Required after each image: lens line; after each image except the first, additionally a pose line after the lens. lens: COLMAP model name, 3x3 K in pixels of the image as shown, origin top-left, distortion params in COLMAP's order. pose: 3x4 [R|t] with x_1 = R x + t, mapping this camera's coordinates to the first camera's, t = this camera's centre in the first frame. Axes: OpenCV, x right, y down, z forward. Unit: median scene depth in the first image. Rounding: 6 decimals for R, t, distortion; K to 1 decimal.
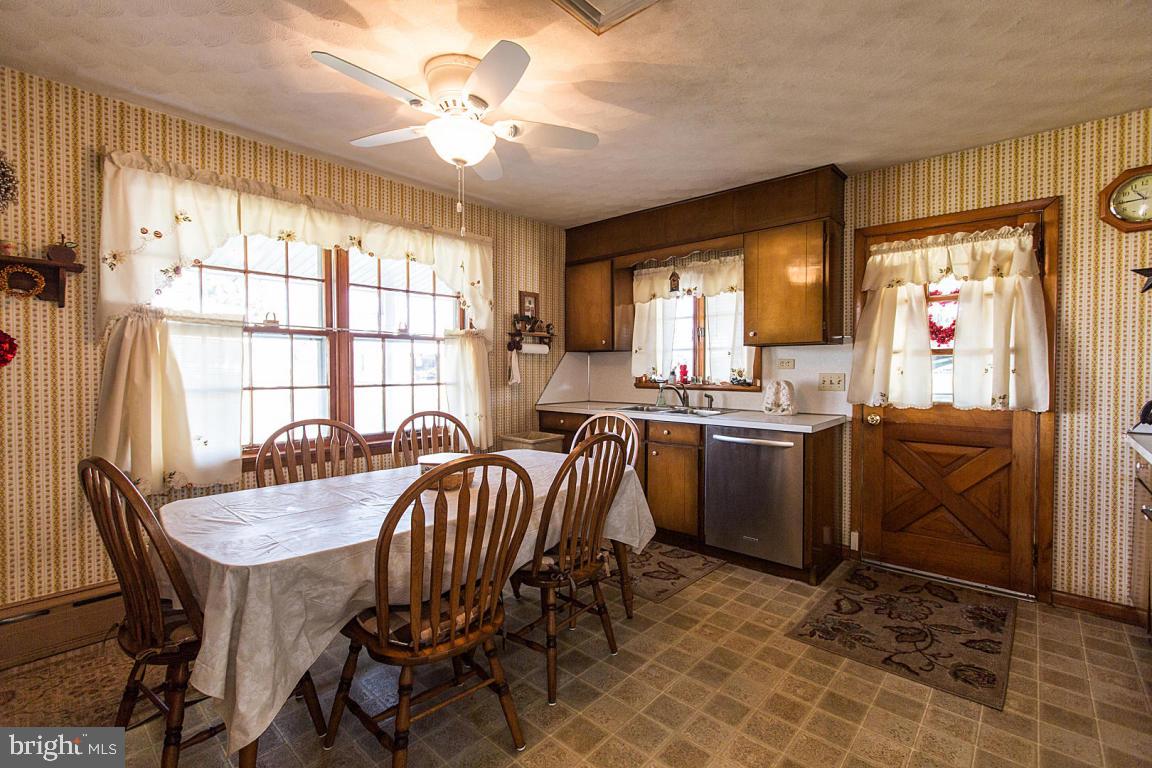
lens RADIAL K [[514.2, 0, 571.9], [0, 514.2, 379.6], [0, 0, 1]] dist [0.000699, 0.000461]
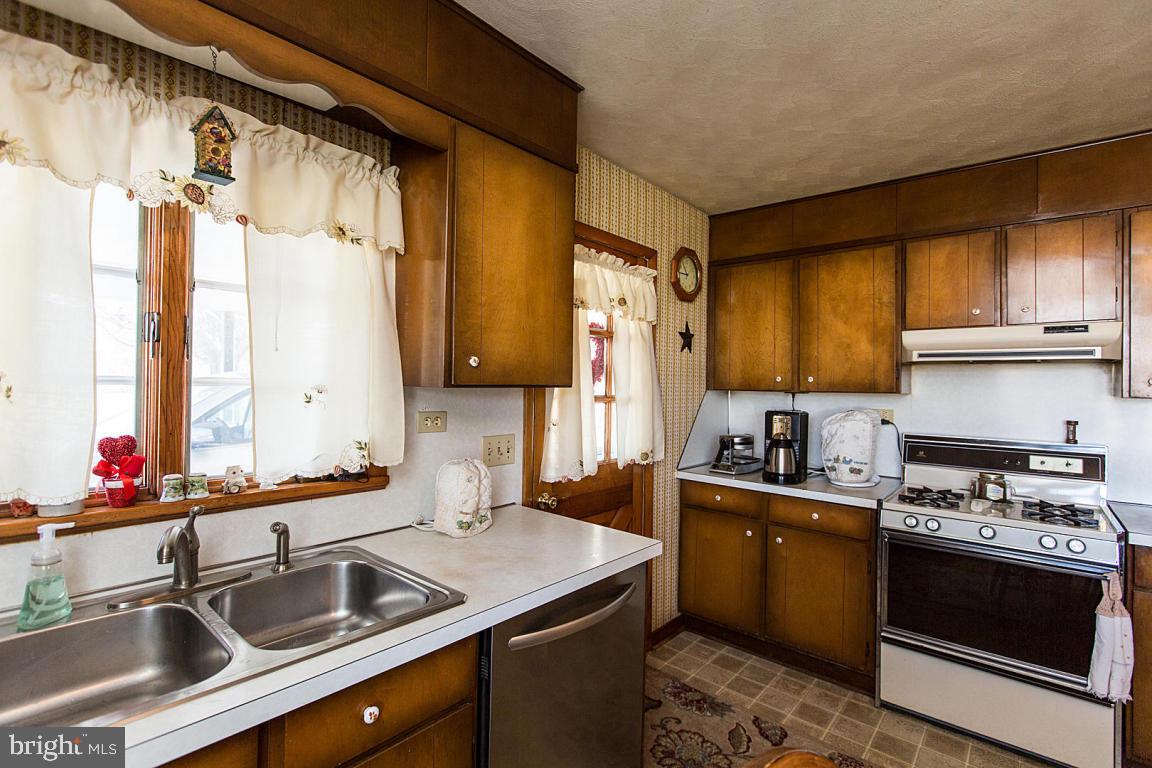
lens RADIAL K [[537.4, 0, 572.5], [0, 537.4, 380.0], [0, 0, 1]] dist [-0.002192, -0.000936]
pose [[-0.023003, 0.009720, 0.999688, -0.122183], [0.008174, 0.999921, -0.009534, -0.082075], [-0.999702, 0.007952, -0.023080, 1.126506]]
